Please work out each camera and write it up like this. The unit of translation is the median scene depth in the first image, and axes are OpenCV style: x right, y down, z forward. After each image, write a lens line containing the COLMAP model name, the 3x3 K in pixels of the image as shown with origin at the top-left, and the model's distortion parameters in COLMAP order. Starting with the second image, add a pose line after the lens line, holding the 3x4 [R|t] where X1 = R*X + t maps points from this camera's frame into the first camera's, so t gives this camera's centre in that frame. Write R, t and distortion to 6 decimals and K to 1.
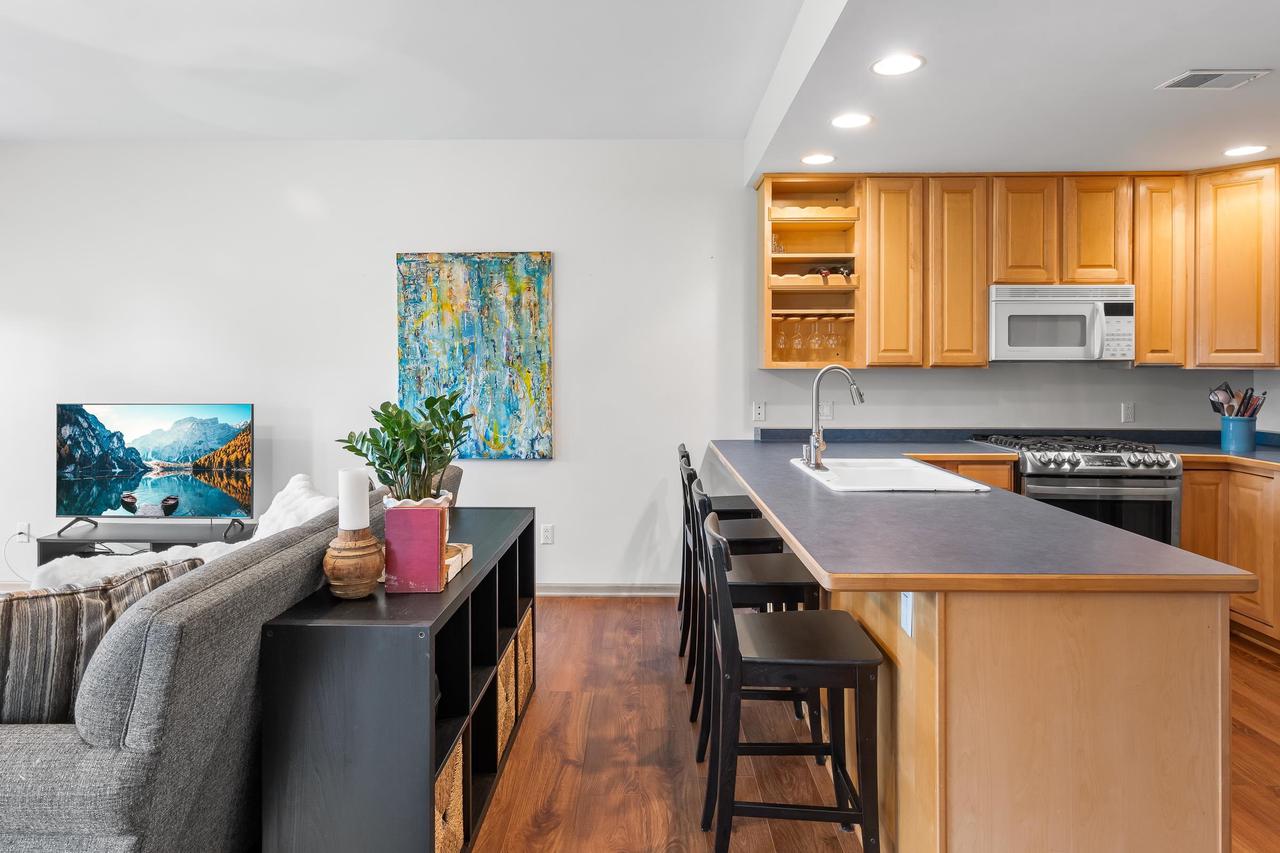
lens RADIAL K [[752.9, 0, 638.2], [0, 752.9, 367.8], [0, 0, 1]] dist [0.001438, 0.001543]
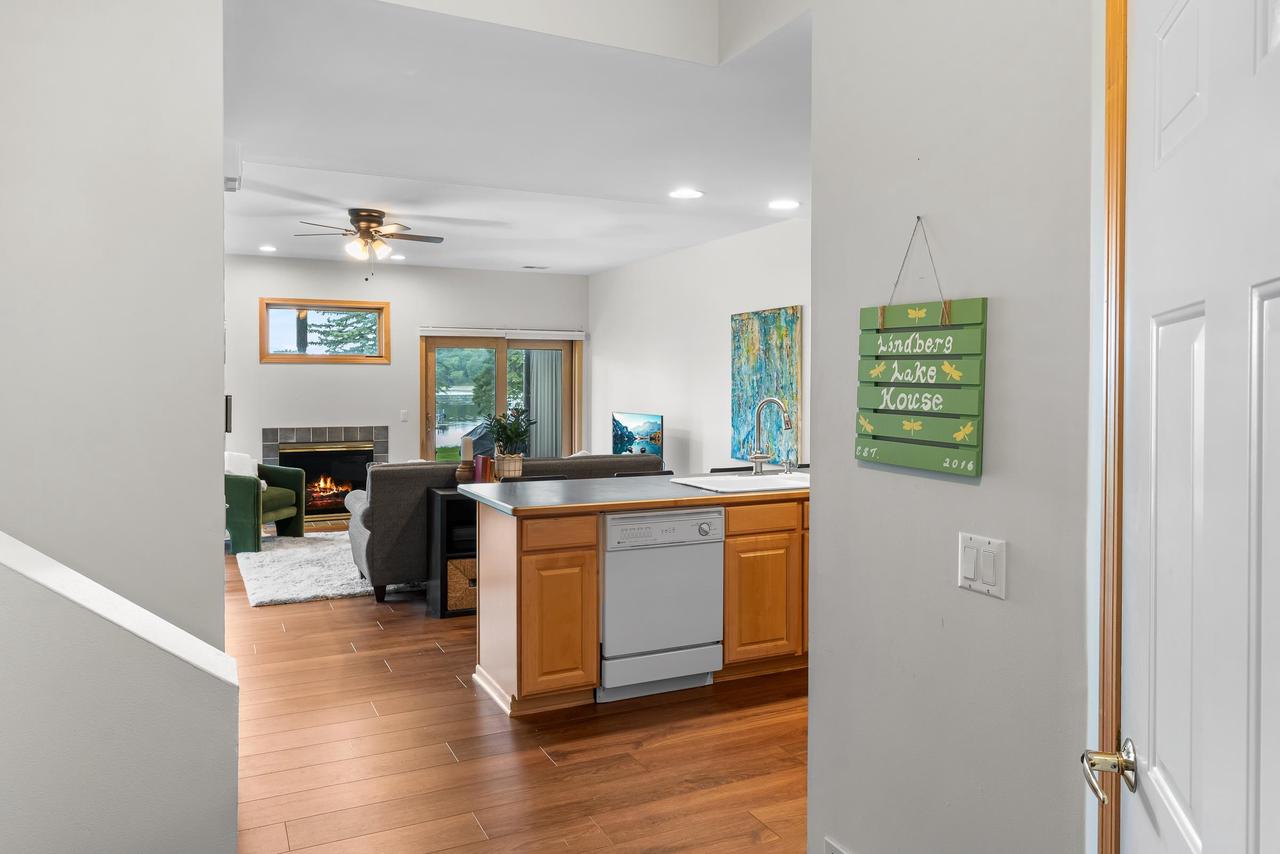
lens RADIAL K [[855.8, 0, 639.8], [0, 855.8, 393.1], [0, 0, 1]] dist [-0.001639, 0.000085]
pose [[0.461516, 0.012024, -0.887050, 1.133691], [-0.006626, 0.999927, 0.010106, -0.019538], [0.887107, 0.001213, 0.461562, 0.098544]]
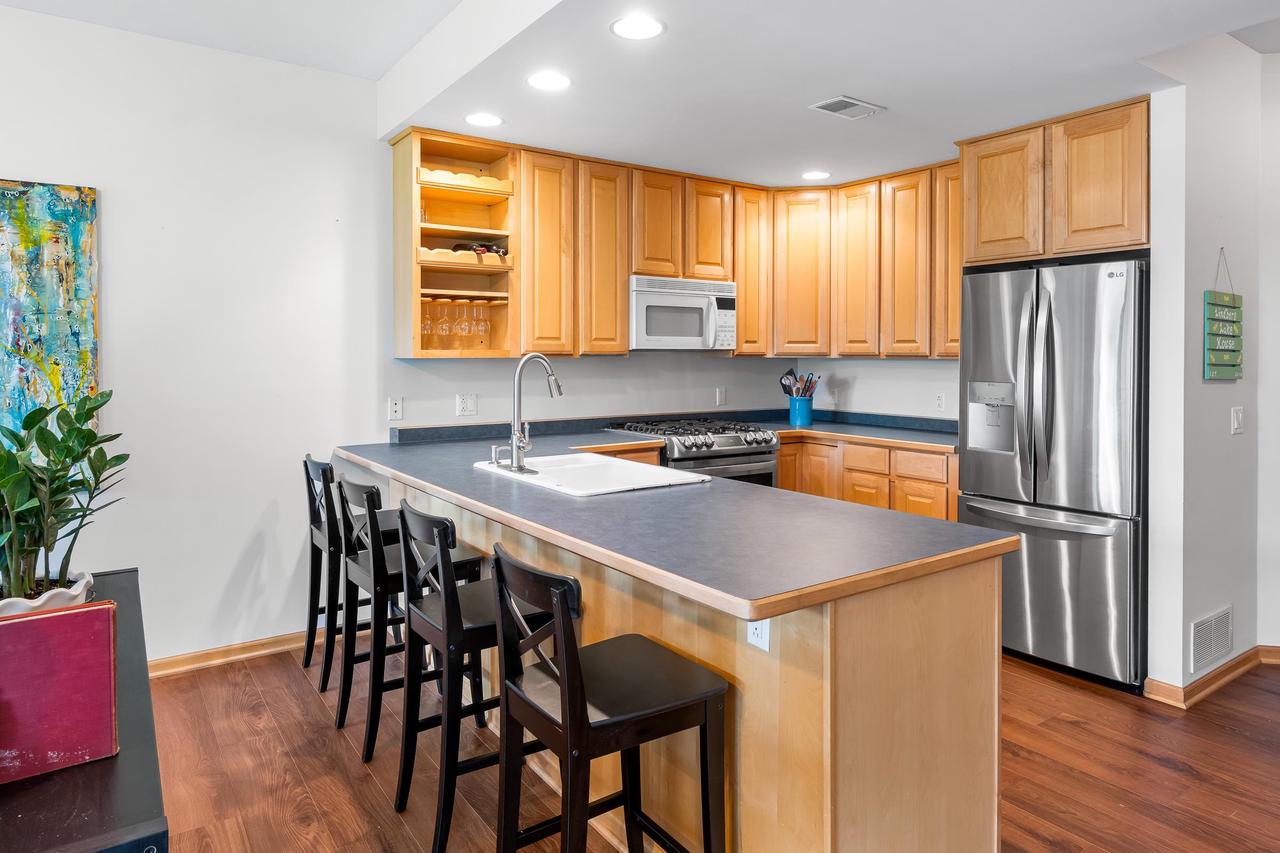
lens RADIAL K [[777.6, 0, 629.8], [0, 777.6, 360.0], [0, 0, 1]] dist [-0.000253, 0.000461]
pose [[0.812033, -0.003921, 0.583599, -0.145218], [0.001648, 0.999989, 0.004426, -0.000026], [-0.583610, -0.002632, 0.812030, 0.151428]]
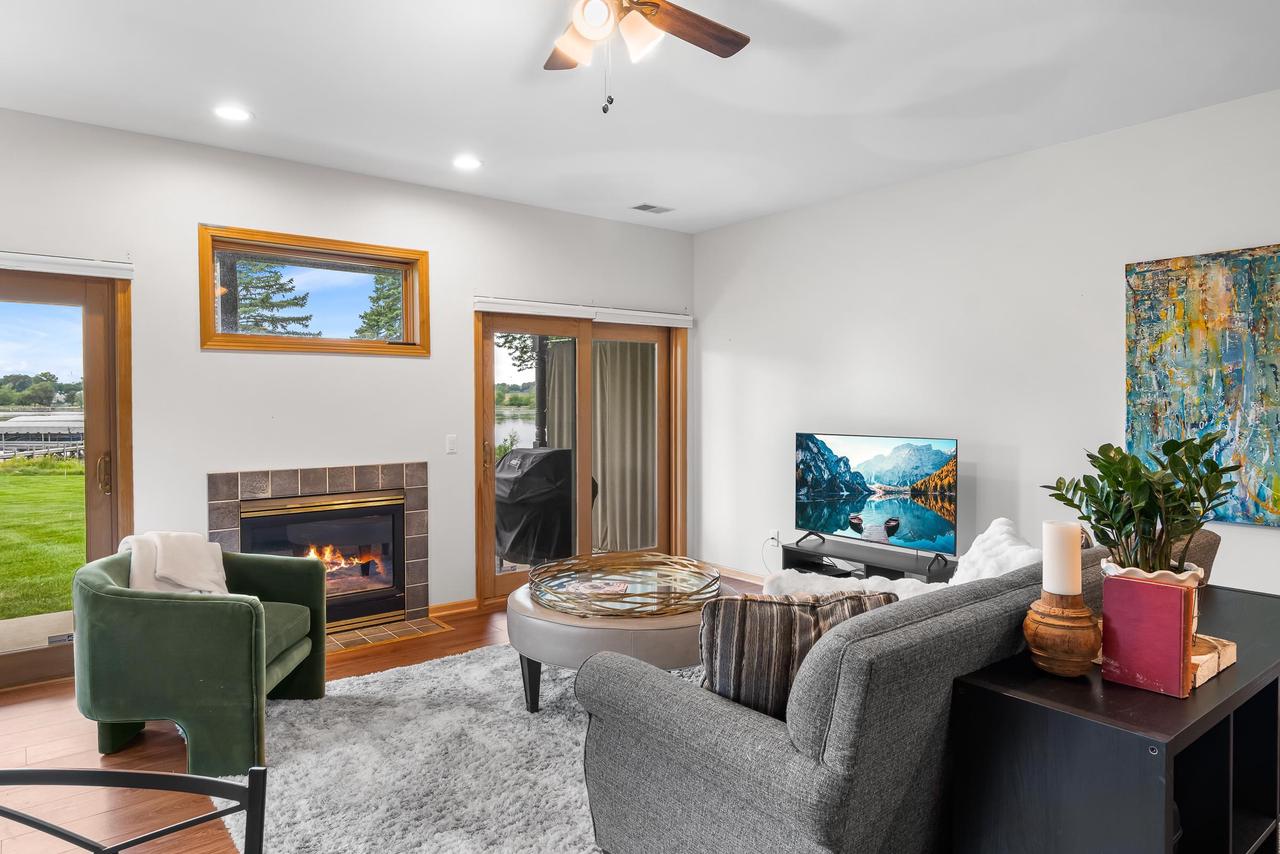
lens RADIAL K [[768.0, 0, 629.6], [0, 768.0, 414.1], [0, 0, 1]] dist [0.002468, 0.001966]
pose [[0.633989, 0.012845, -0.773235, -0.010392], [-0.001157, 0.999877, 0.015660, 0.000222], [0.773341, -0.009034, 0.633926, 0.041008]]
